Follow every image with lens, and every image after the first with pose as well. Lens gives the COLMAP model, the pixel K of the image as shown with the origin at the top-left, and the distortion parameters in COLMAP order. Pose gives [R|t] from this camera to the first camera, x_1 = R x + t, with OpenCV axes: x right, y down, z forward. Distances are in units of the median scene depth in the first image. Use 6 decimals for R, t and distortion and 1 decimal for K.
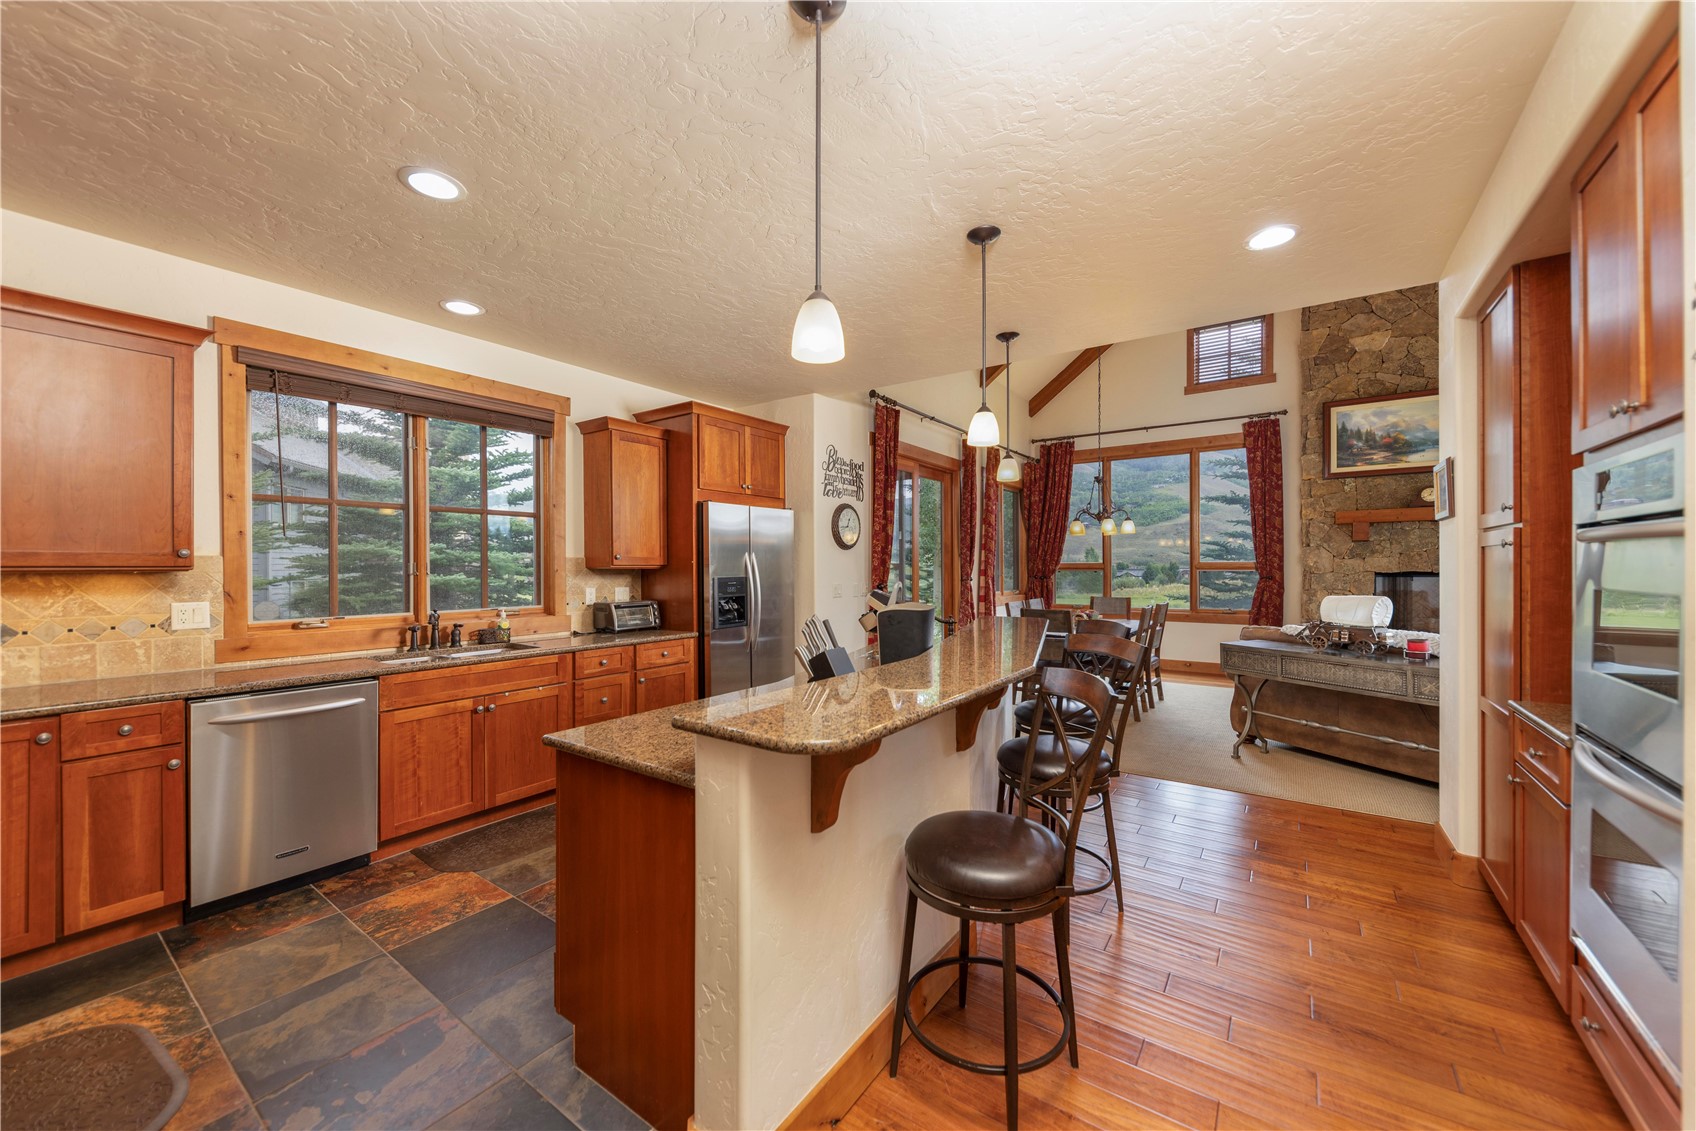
lens RADIAL K [[626.6, 0, 846.2], [0, 626.6, 563.2], [0, 0, 1]] dist [0.005716, 0.000017]
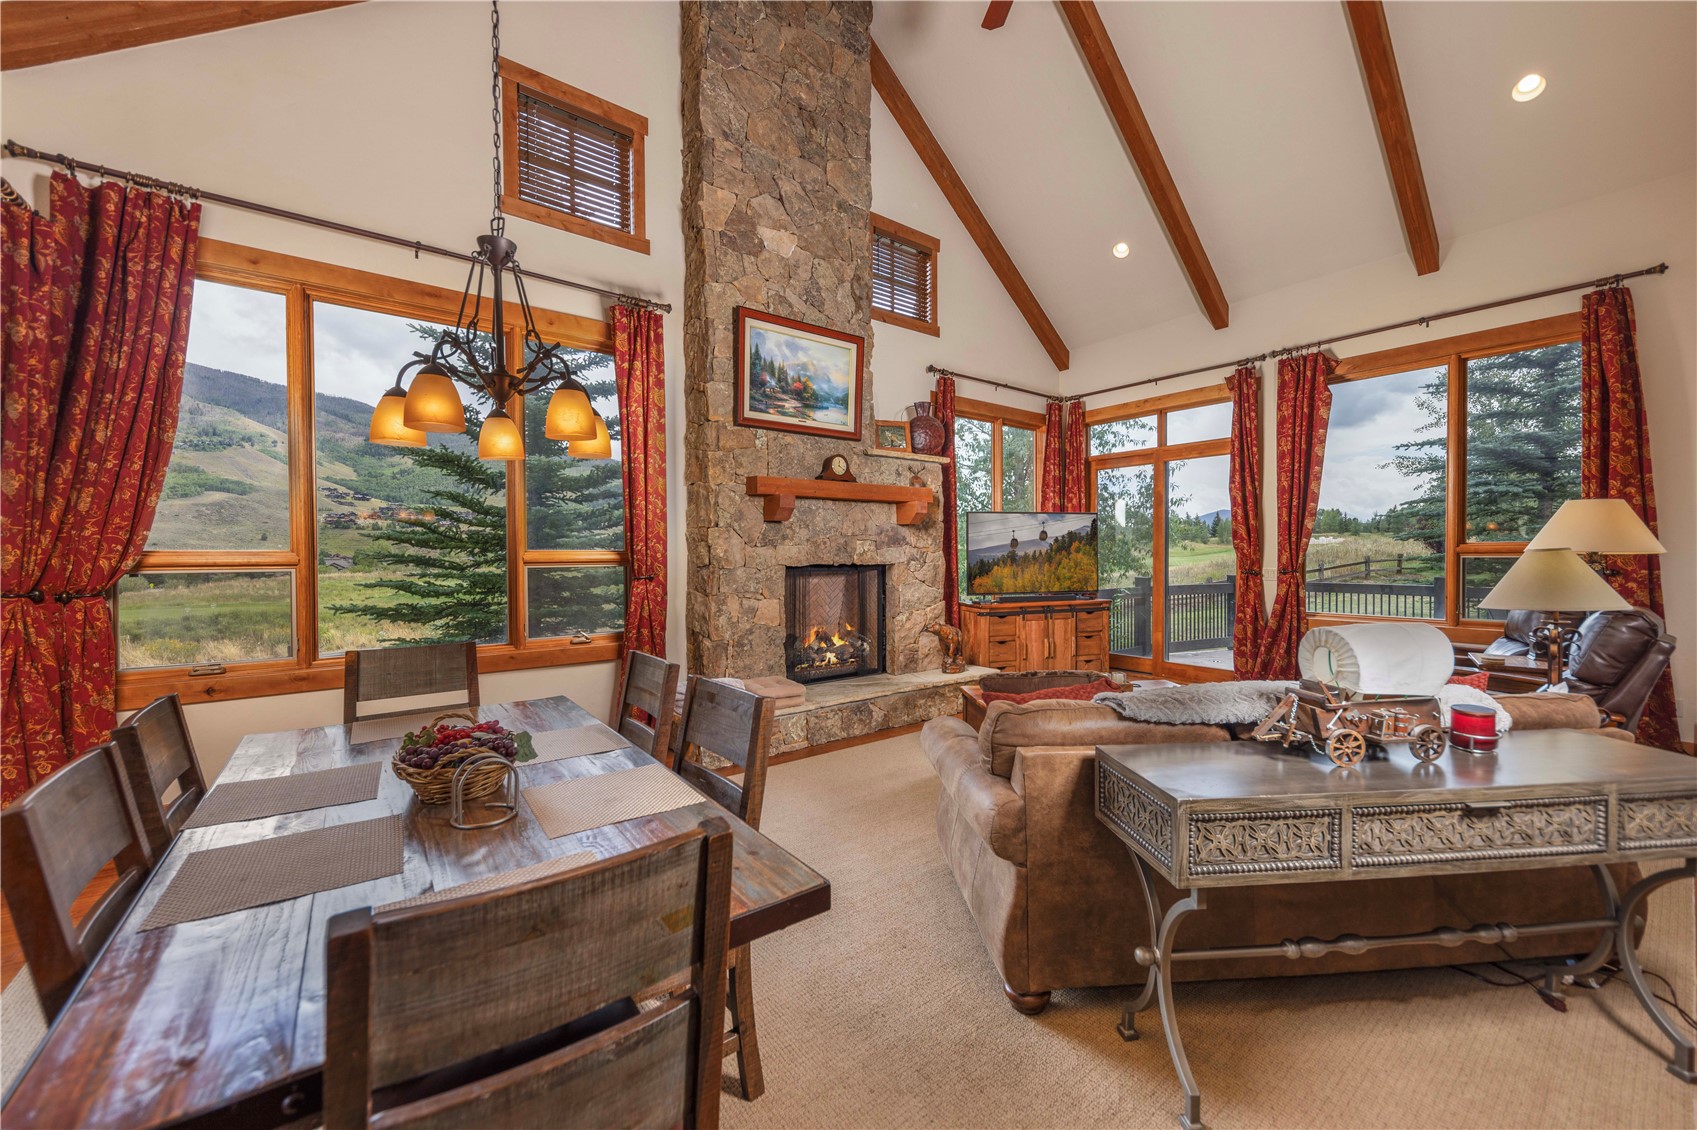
lens RADIAL K [[638.9, 0, 848.8], [0, 638.9, 562.9], [0, 0, 1]] dist [-0.000082, -0.000106]
pose [[0.297291, -0.009370, 0.954741, 0.195859], [-0.000642, 0.999950, 0.010014, 0.003942], [-0.954787, -0.003590, 0.297270, 0.842207]]
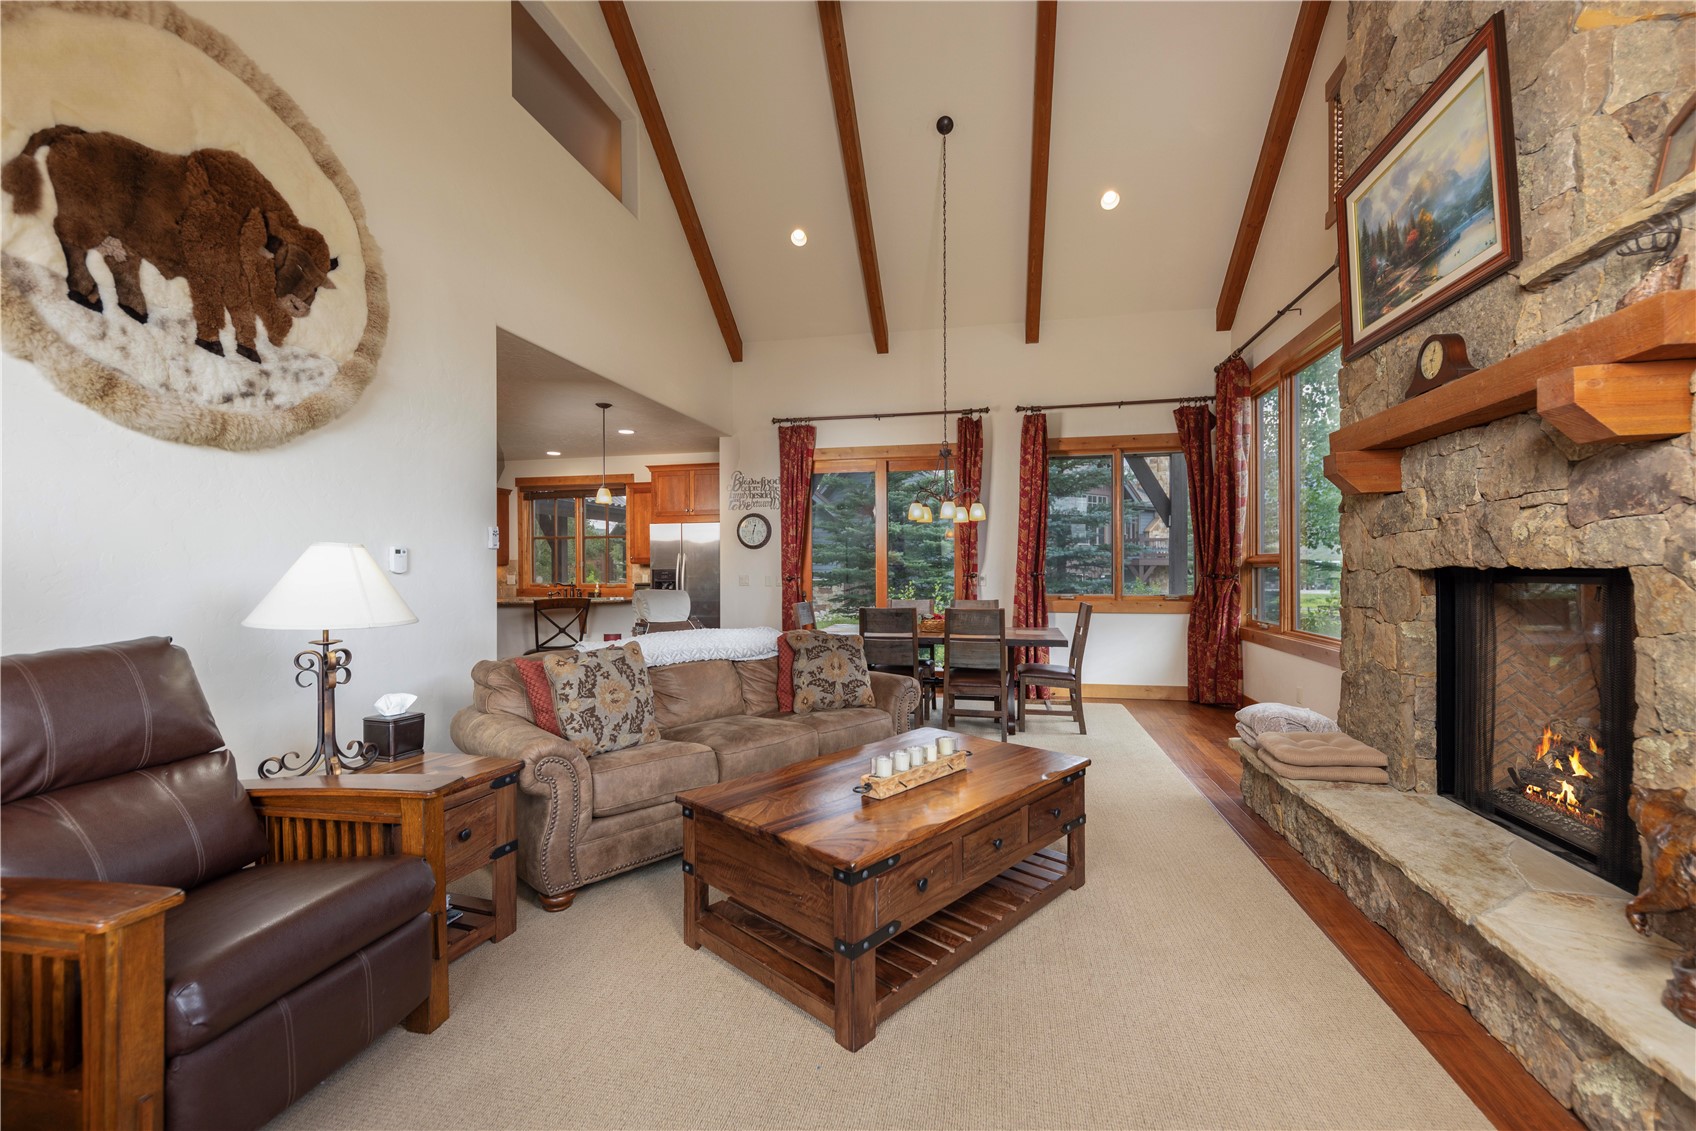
lens RADIAL K [[696.0, 0, 861.3], [0, 696.0, 568.8], [0, 0, 1]] dist [-0.001609, 0.000160]
pose [[0.404645, 0.002321, -0.914471, 1.308777], [0.008114, 0.999948, 0.006128, 0.011505], [0.914438, -0.009900, 0.404606, 0.582161]]
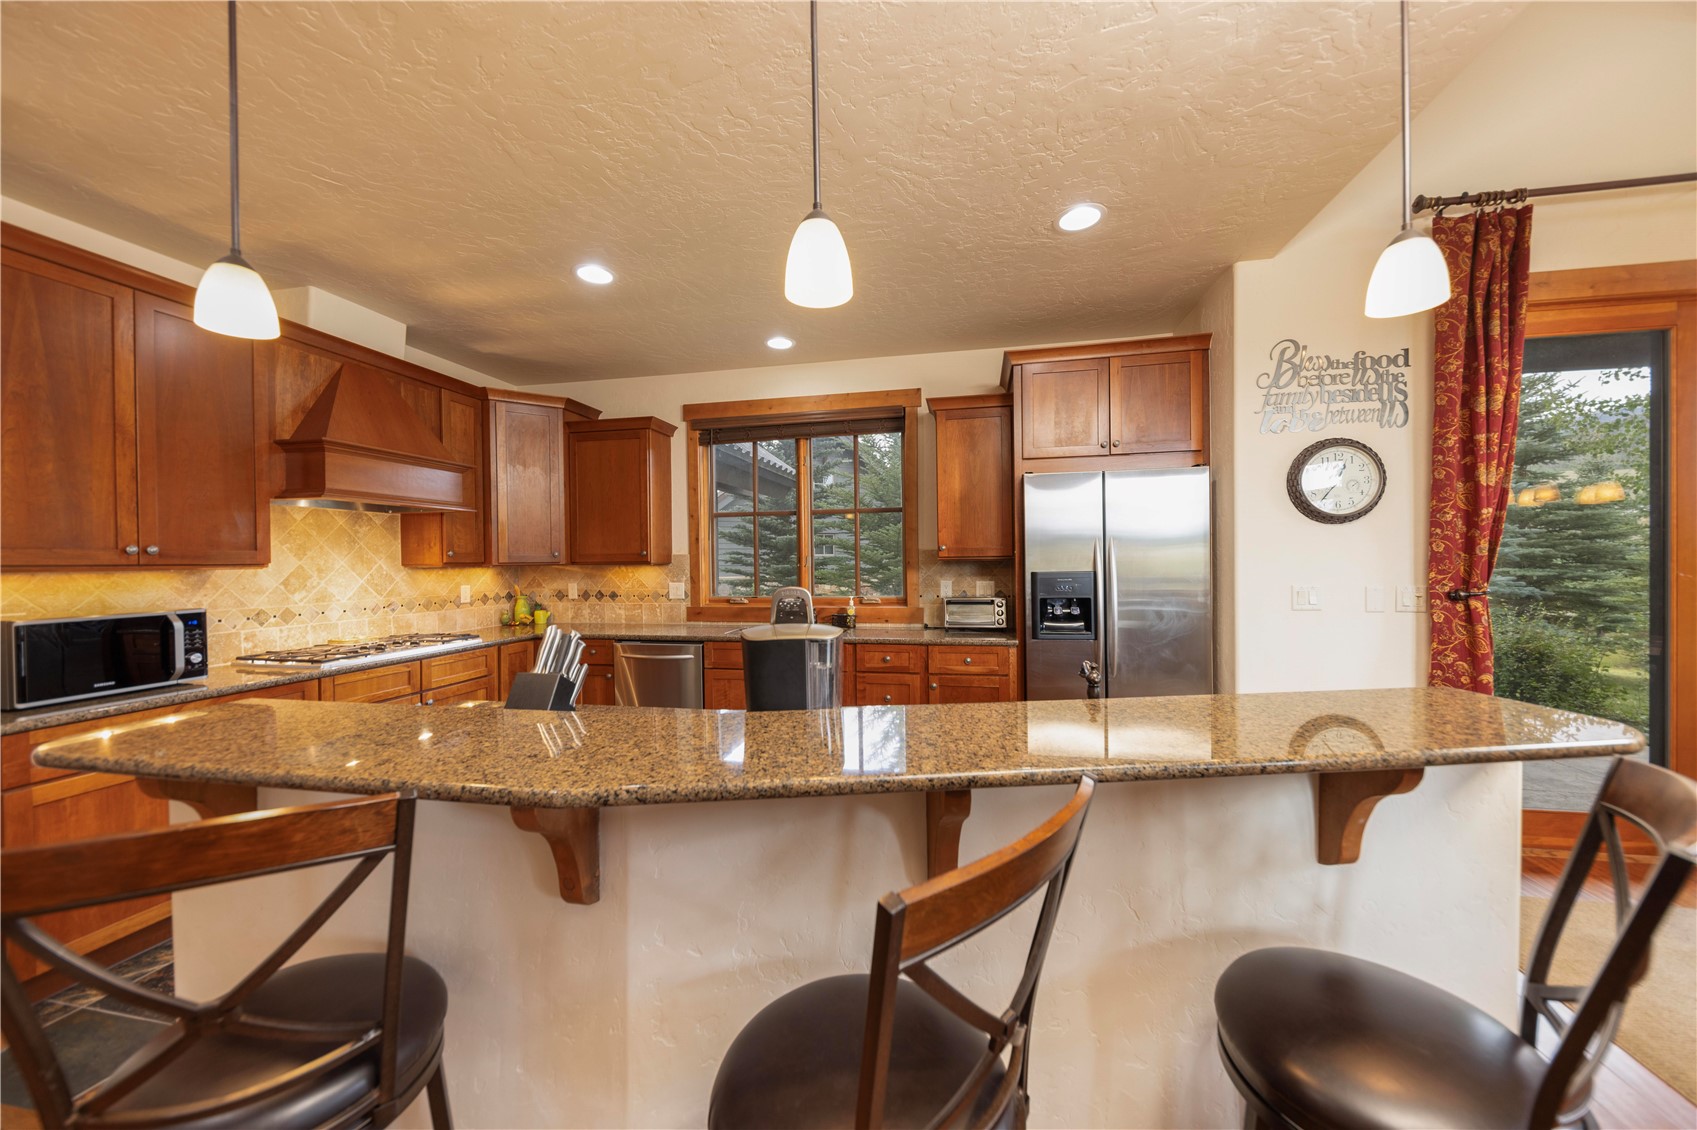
lens RADIAL K [[608.0, 0, 840.9], [0, 608.0, 564.5], [0, 0, 1]] dist [-0.000934, -0.001464]
pose [[0.404006, 0.004543, -0.914745, 0.287204], [0.015806, 0.999804, 0.011946, 0.000866], [0.914620, -0.019284, 0.403855, 0.370154]]
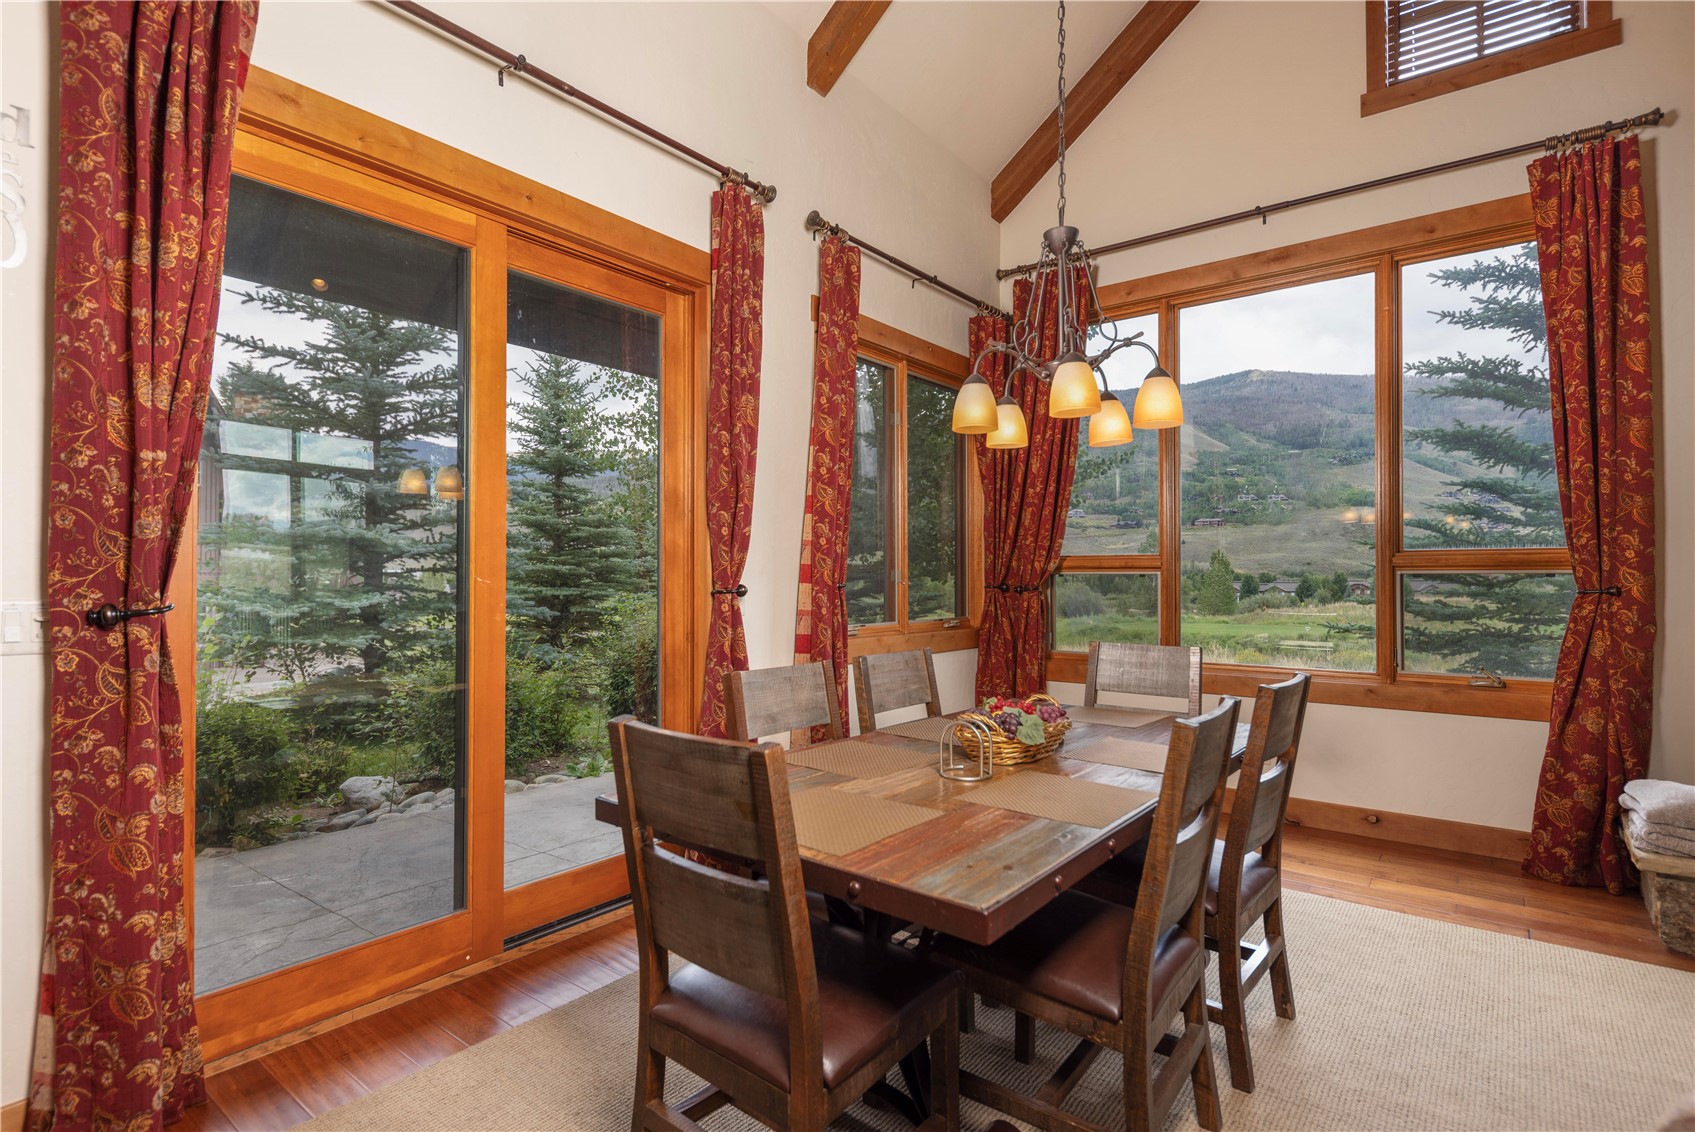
lens RADIAL K [[838.6, 0, 842.8], [0, 838.6, 574.7], [0, 0, 1]] dist [0.000493, -0.000735]
pose [[0.998516, 0.004252, -0.054288, 0.357254], [-0.004094, 0.999987, 0.003013, 0.018523], [0.054300, -0.002786, 0.998521, 0.669316]]
